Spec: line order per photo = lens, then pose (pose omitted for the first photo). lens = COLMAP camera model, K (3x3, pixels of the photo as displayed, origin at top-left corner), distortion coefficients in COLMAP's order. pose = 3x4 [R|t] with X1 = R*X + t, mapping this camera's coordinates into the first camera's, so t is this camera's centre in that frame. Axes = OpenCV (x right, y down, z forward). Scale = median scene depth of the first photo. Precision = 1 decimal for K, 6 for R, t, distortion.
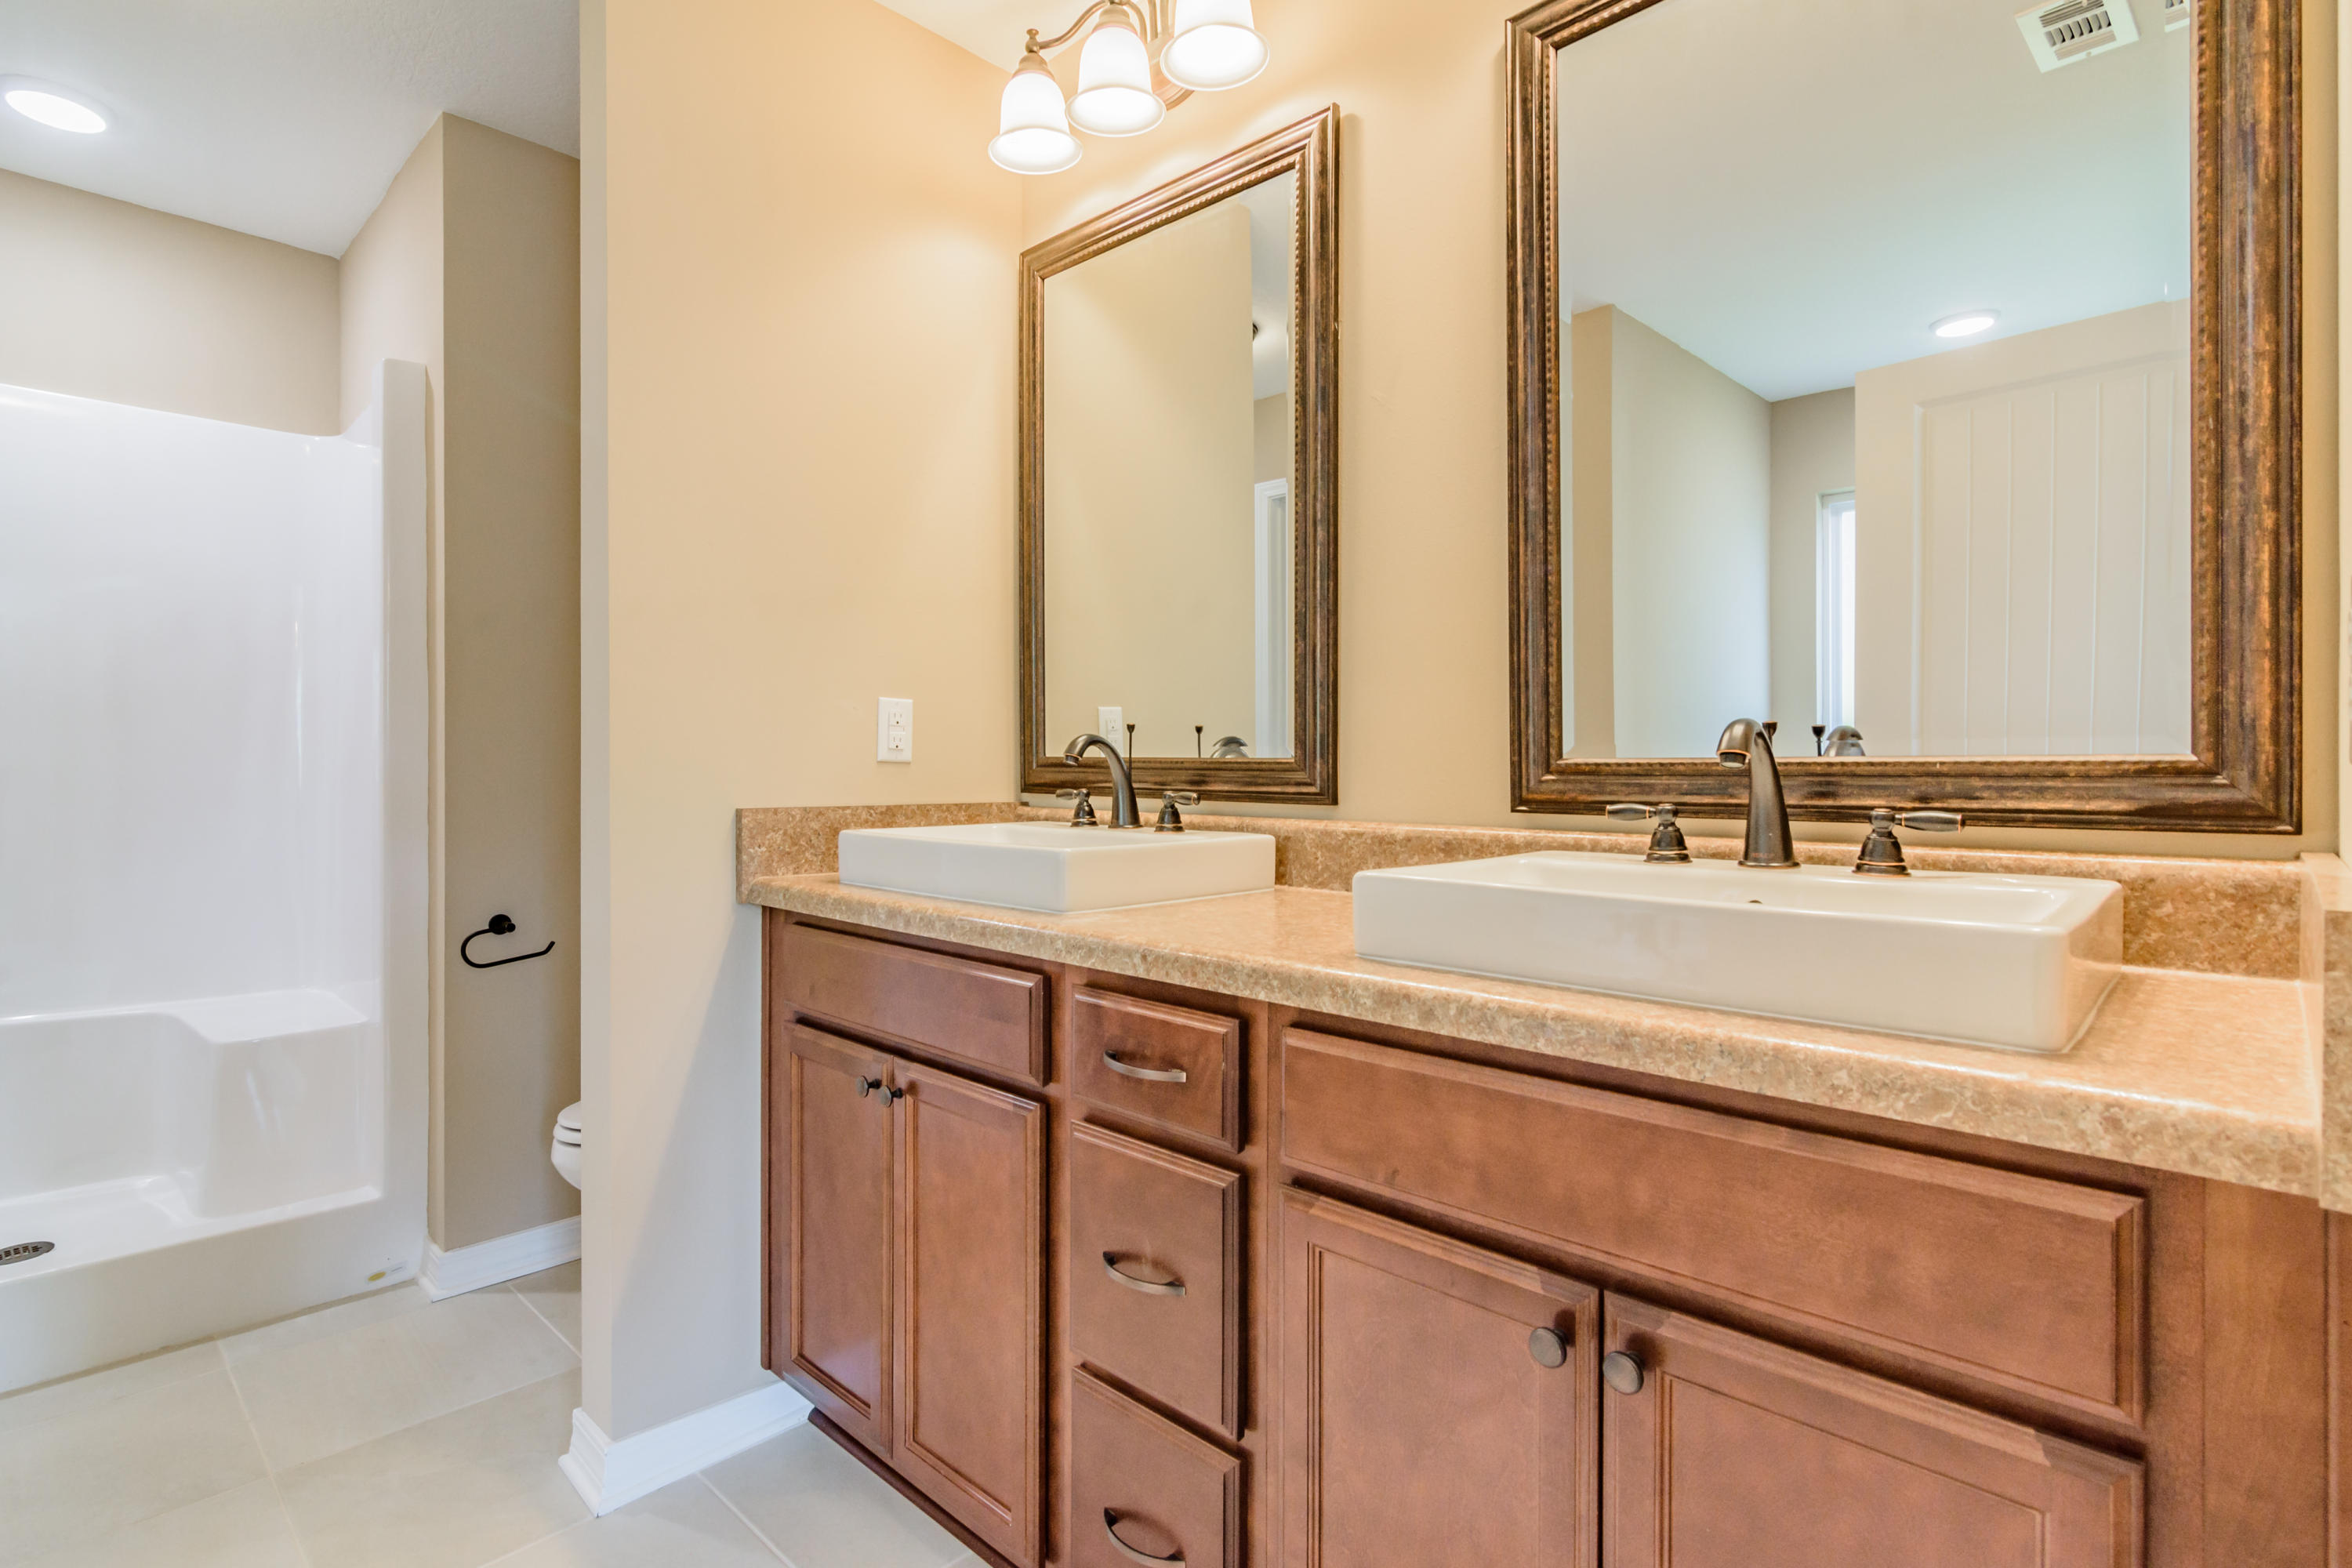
lens RADIAL K [[1147.2, 0, 1159.5], [0, 1147.2, 779.2], [0, 0, 1]] dist [0.002182, -0.000661]
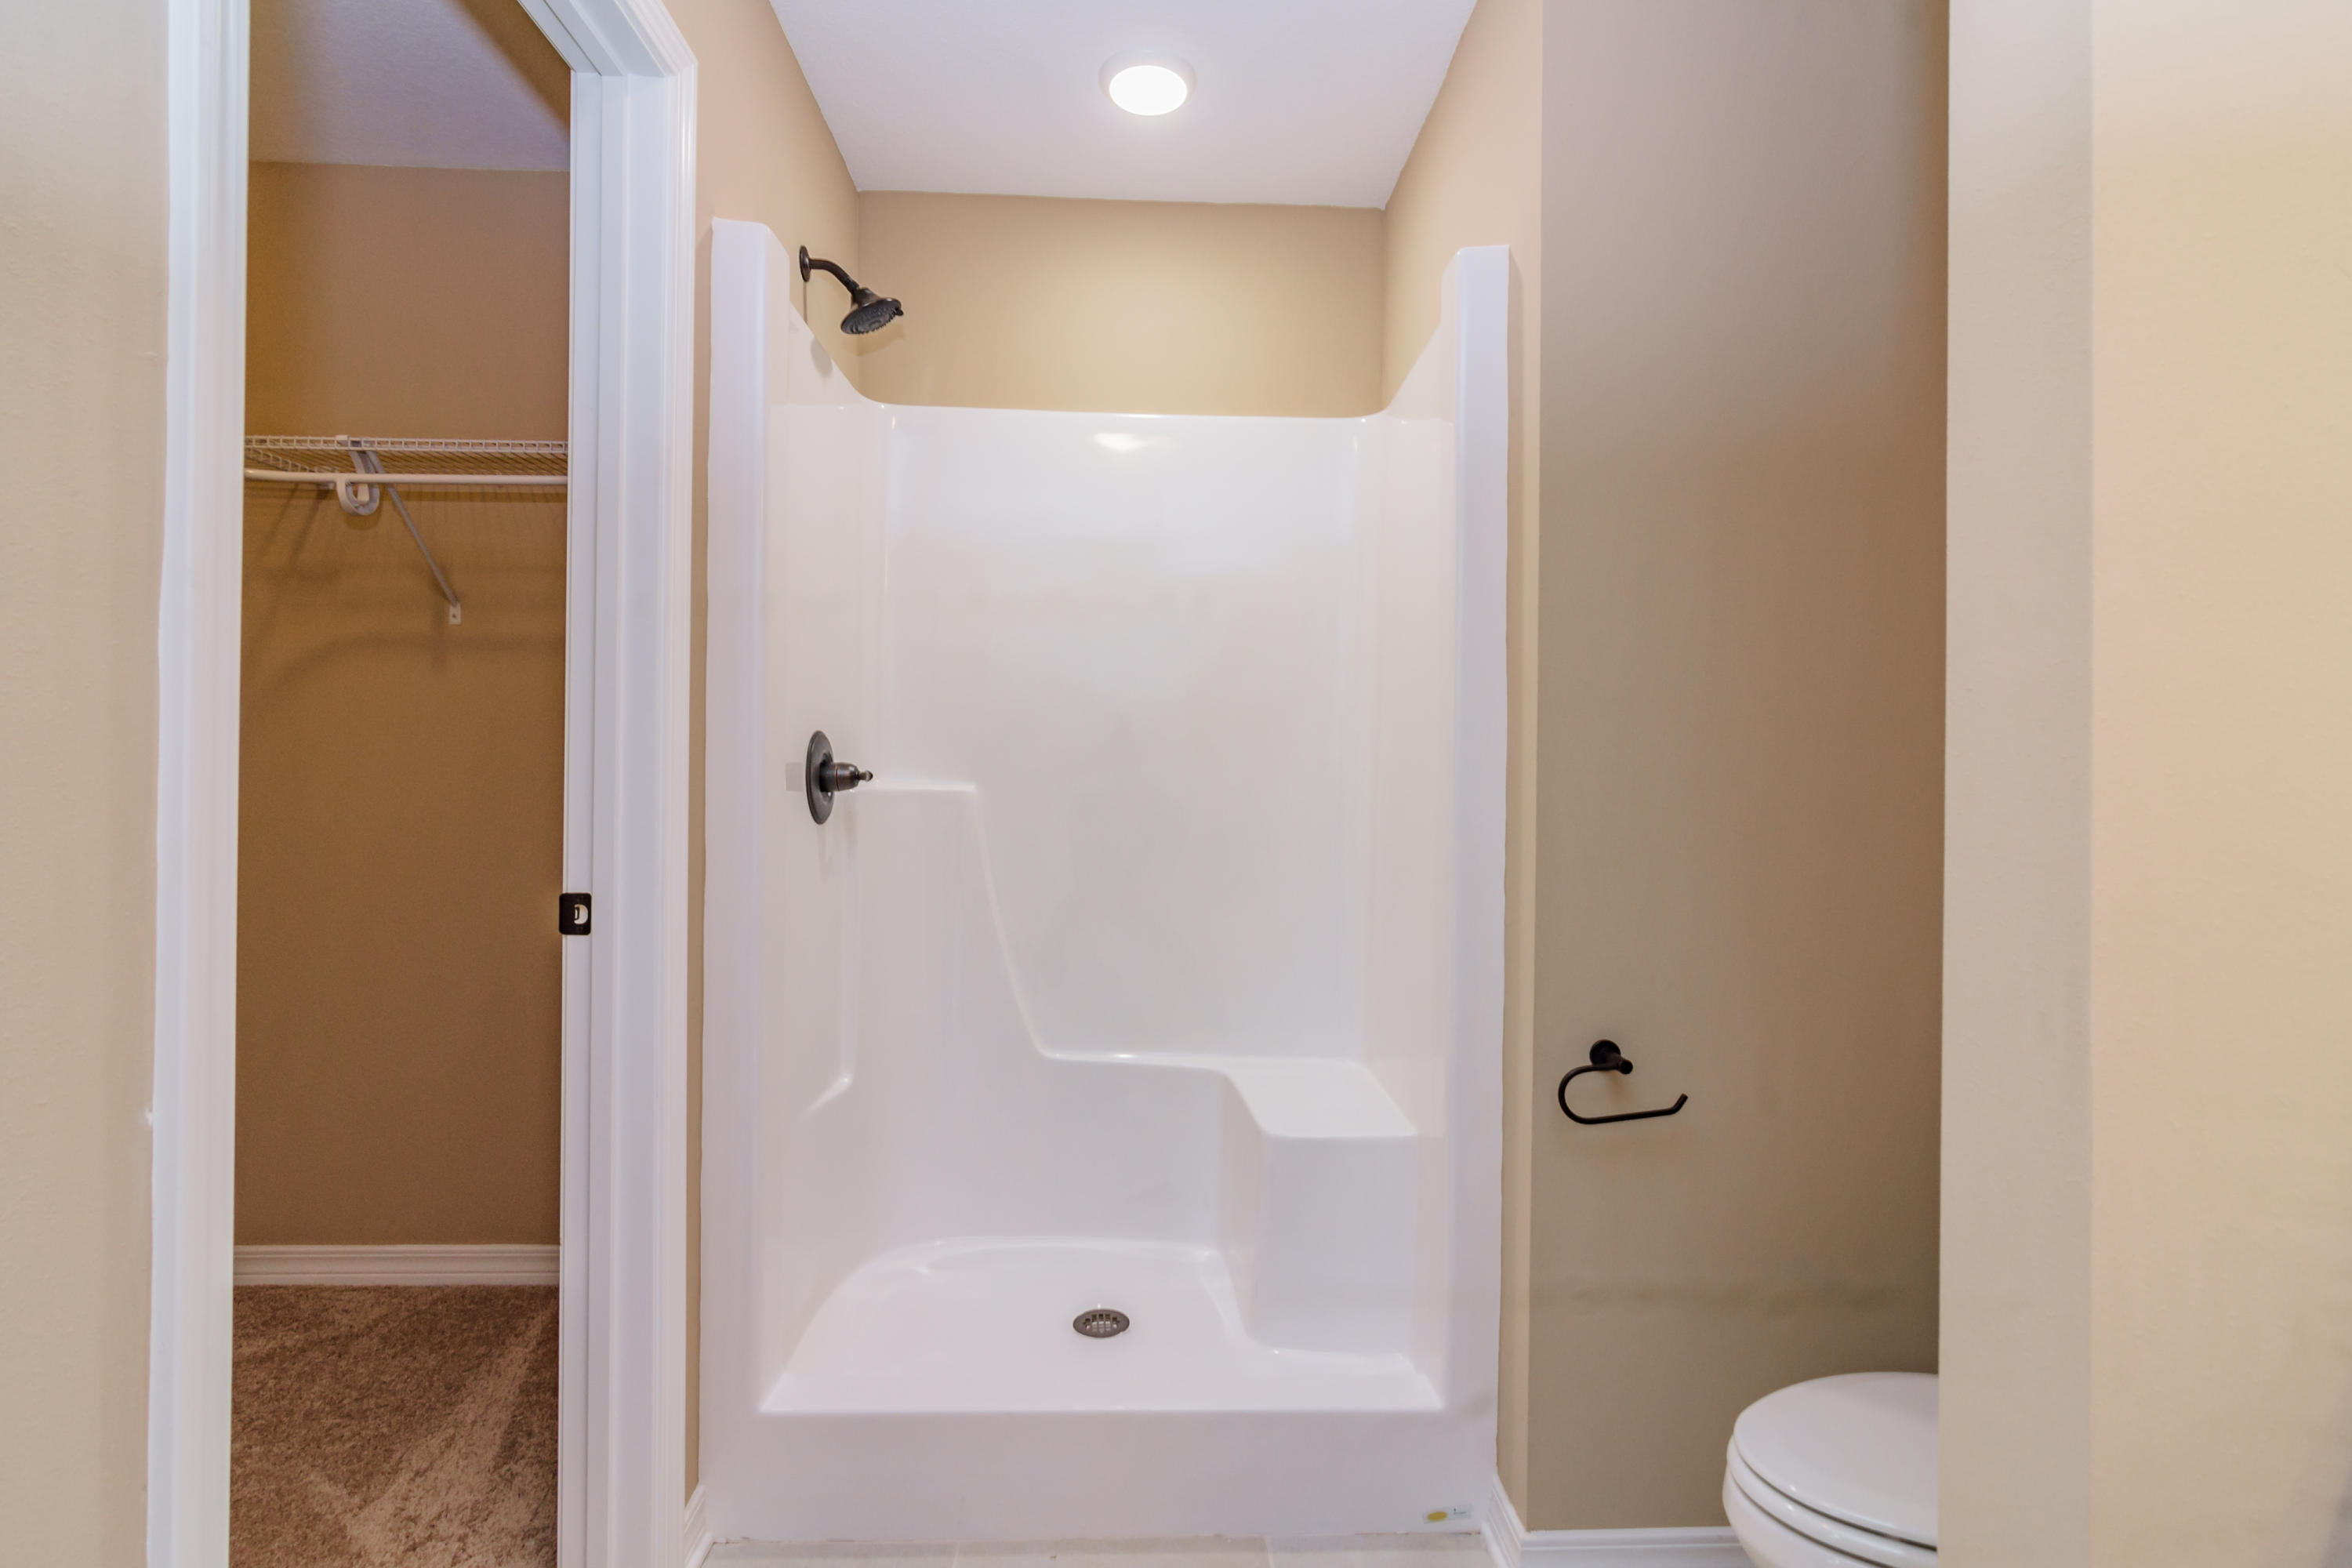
lens RADIAL K [[1147.2, 0, 1173.1], [0, 1147.2, 784.4], [0, 0, 1]] dist [0.002182, -0.000661]
pose [[0.730472, 0.001870, -0.682941, -0.305814], [-0.012169, 0.999873, -0.010279, -0.021042], [0.682835, 0.015819, 0.730402, 0.344840]]
